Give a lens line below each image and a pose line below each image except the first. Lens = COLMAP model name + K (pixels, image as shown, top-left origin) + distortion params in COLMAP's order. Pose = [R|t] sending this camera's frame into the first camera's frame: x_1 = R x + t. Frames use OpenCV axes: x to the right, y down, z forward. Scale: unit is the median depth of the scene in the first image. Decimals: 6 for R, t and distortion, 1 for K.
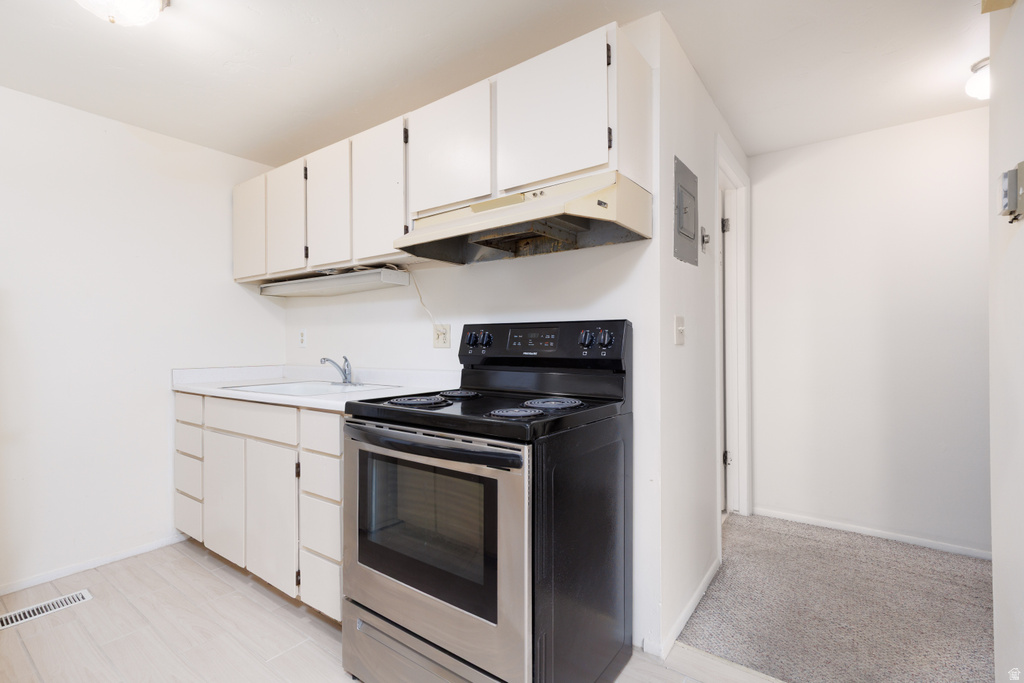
lens RADIAL K [[473.9, 0, 512.0], [0, 473.9, 341.5], [0, 0, 1]] dist [0.015263, -0.000175]
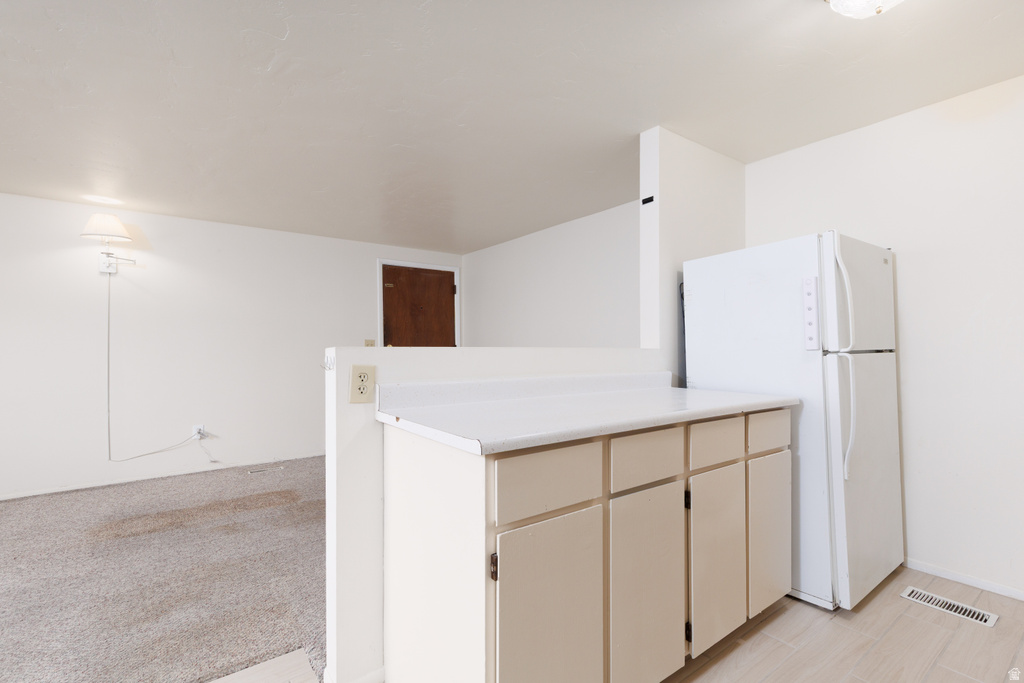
lens RADIAL K [[461.5, 0, 513.2], [0, 461.5, 347.9], [0, 0, 1]] dist [0.005633, 0.000100]
pose [[-0.285230, 0.009855, -0.958408, 0.220457], [0.008230, 0.999935, 0.007833, 0.000426], [0.958424, -0.005654, -0.285293, 0.424901]]
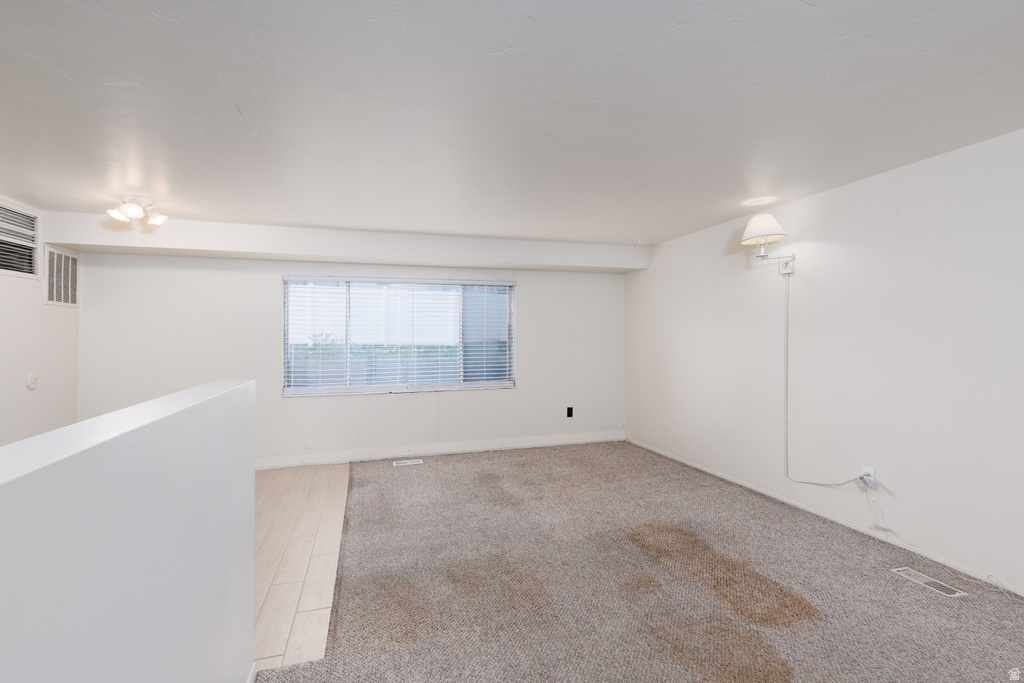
lens RADIAL K [[463.7, 0, 514.8], [0, 463.7, 338.6], [0, 0, 1]] dist [0.004137, 0.000281]
pose [[-0.817737, 0.004588, 0.575574, -1.377626], [0.005560, 0.999985, -0.000073, -0.072801], [-0.575565, 0.003141, -0.817750, 0.330863]]
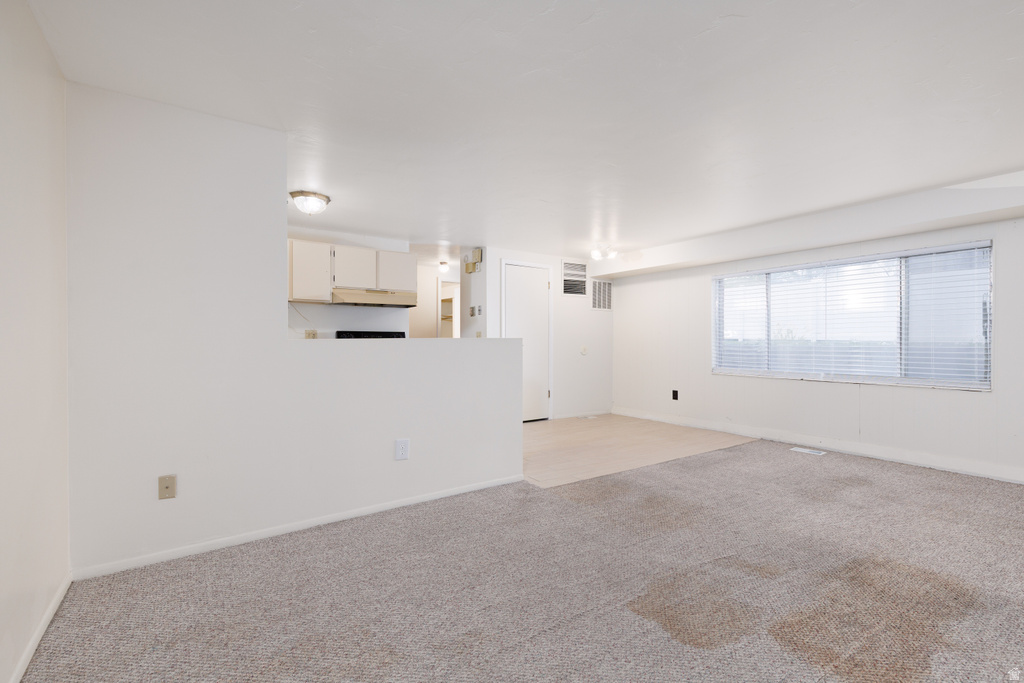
lens RADIAL K [[463.5, 0, 527.5], [0, 463.5, 337.0], [0, 0, 1]] dist [0.004126, -0.000046]
pose [[0.290811, 0.012311, 0.956701, -2.216627], [-0.002436, 0.999923, -0.012127, 0.023910], [-0.956778, 0.001196, 0.290818, -0.668839]]
